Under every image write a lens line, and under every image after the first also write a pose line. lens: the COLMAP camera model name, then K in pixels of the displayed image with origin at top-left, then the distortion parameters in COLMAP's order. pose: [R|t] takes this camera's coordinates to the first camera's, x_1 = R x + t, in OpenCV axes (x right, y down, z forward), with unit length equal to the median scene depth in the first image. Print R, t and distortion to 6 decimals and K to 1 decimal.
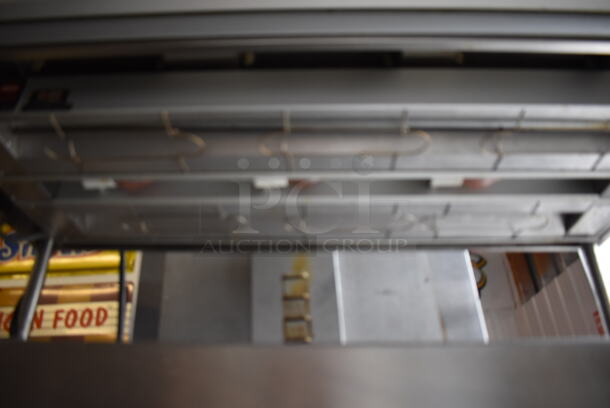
lens RADIAL K [[476.7, 0, 305.0], [0, 476.7, 204.0], [0, 0, 1]] dist [-0.086236, 0.002546]
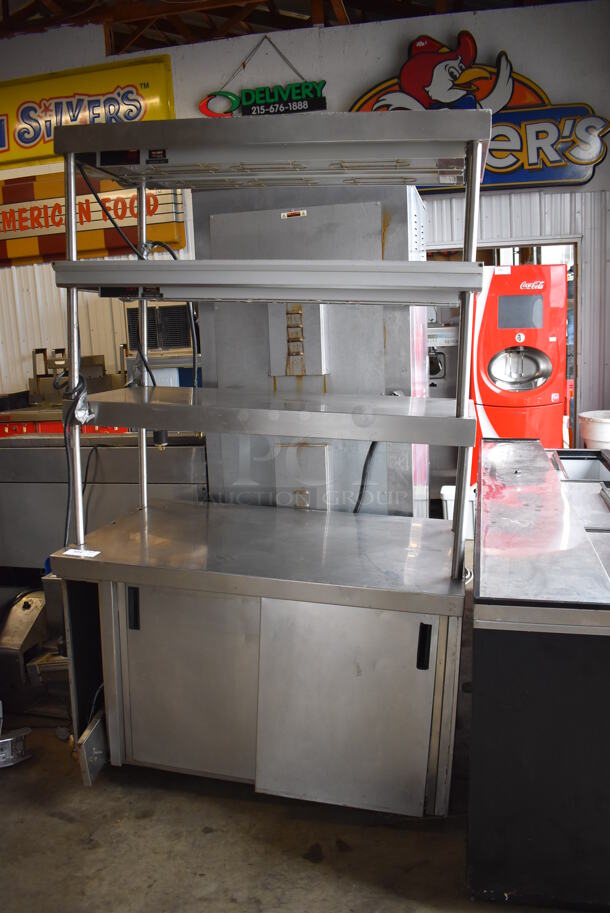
lens RADIAL K [[713.4, 0, 305.4], [0, 713.4, 461.0], [0, 0, 1]] dist [-0.086236, 0.002546]
pose [[0.983379, 0.050687, -0.174348, 0.114282], [0.076414, 0.755527, 0.650646, -0.244192], [0.164704, -0.653154, 0.739096, -0.273189]]
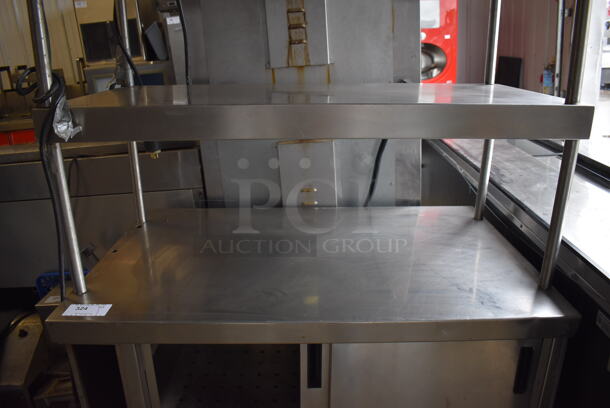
lens RADIAL K [[472.9, 0, 305.0], [0, 472.9, 204.0], [0, 0, 1]] dist [-0.091601, 0.011152]
pose [[0.999560, -0.020495, 0.021419, -0.007775], [-0.002815, 0.653629, 0.756810, -0.113305], [-0.029511, -0.756538, 0.653284, -0.101050]]
